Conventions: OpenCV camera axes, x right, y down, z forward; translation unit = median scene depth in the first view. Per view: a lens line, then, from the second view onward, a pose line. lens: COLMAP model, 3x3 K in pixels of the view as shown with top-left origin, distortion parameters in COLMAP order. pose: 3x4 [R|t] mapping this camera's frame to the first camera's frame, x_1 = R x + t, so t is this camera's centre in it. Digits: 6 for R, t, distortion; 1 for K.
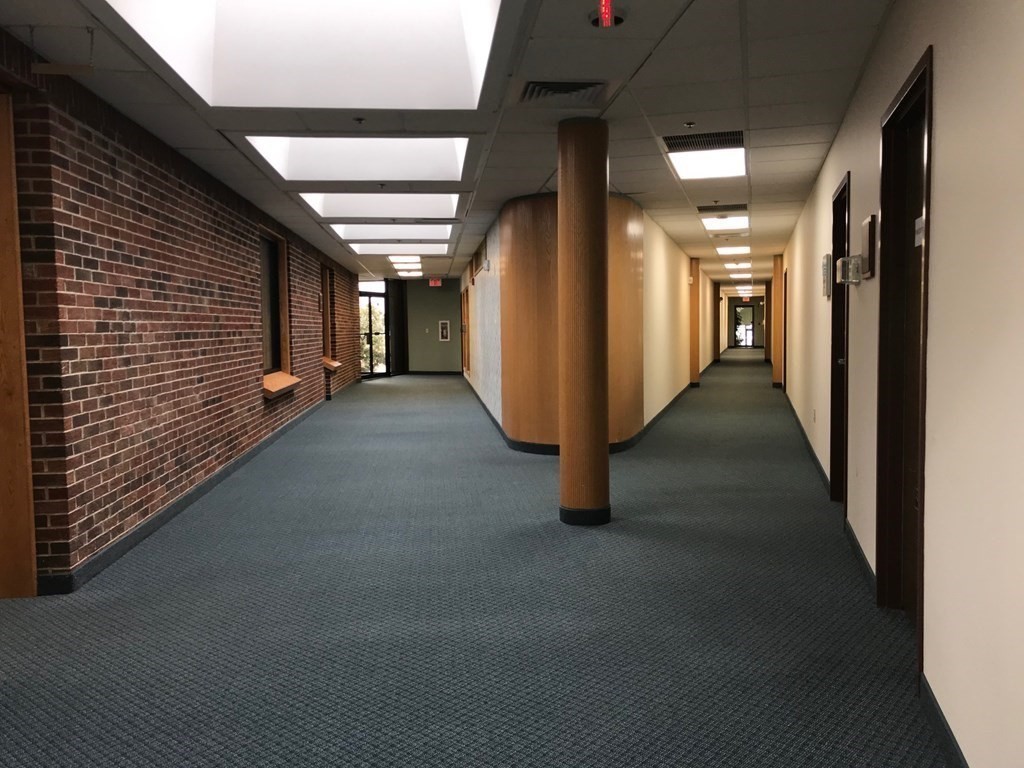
lens RADIAL K [[834.8, 0, 512.0], [0, 834.8, 382.5], [0, 0, 1]] dist [0.031045, -0.017645]
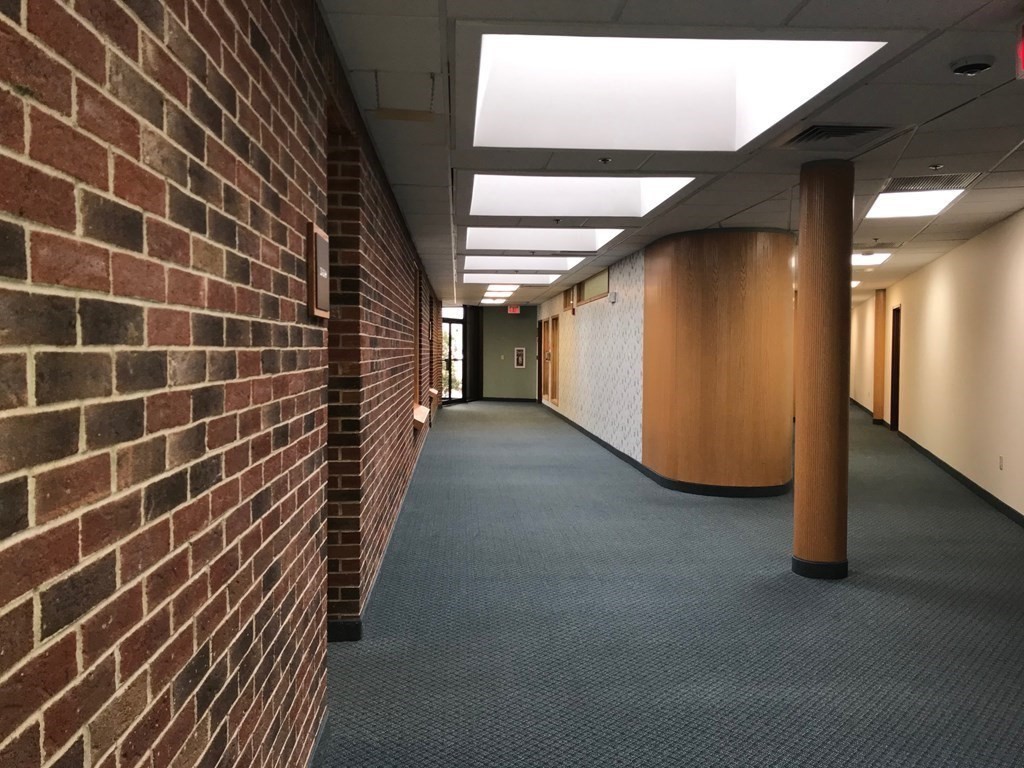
lens RADIAL K [[834.8, 0, 511.3], [0, 834.8, 382.6], [0, 0, 1]] dist [0.031045, -0.017645]
pose [[0.999362, 0.020693, -0.029094, -0.246041], [-0.021486, 0.999398, -0.027241, -0.020417], [0.028513, 0.027849, 0.999205, 0.015440]]
